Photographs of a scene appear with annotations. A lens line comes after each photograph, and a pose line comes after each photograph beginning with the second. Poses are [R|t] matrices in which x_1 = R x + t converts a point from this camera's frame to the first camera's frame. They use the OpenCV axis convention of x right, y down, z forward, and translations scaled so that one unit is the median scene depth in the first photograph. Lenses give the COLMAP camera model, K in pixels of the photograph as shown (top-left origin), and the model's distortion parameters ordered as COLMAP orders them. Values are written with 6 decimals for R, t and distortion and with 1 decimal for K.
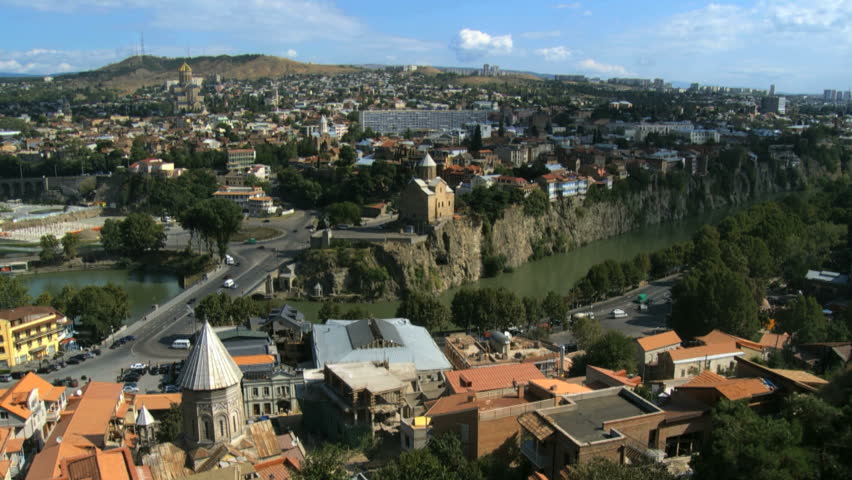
lens RADIAL K [[744.6, 0, 417.9], [0, 744.6, 245.3], [0, 0, 1]] dist [-0.210144, 0.206658]
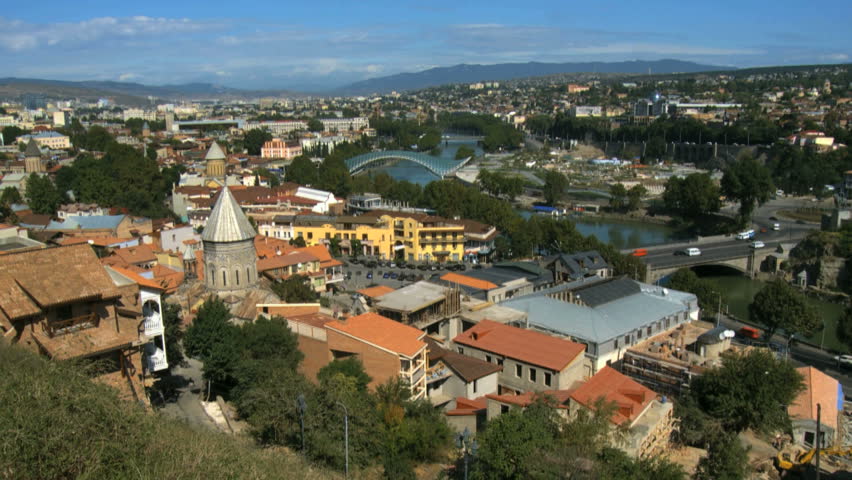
lens RADIAL K [[744.6, 0, 417.9], [0, 744.6, 245.3], [0, 0, 1]] dist [-0.210144, 0.206658]
pose [[0.485237, 0.170612, -0.857576, 0.315157], [-0.159577, 0.981587, 0.104990, 0.010406], [0.859698, 0.085905, 0.503528, 0.248404]]
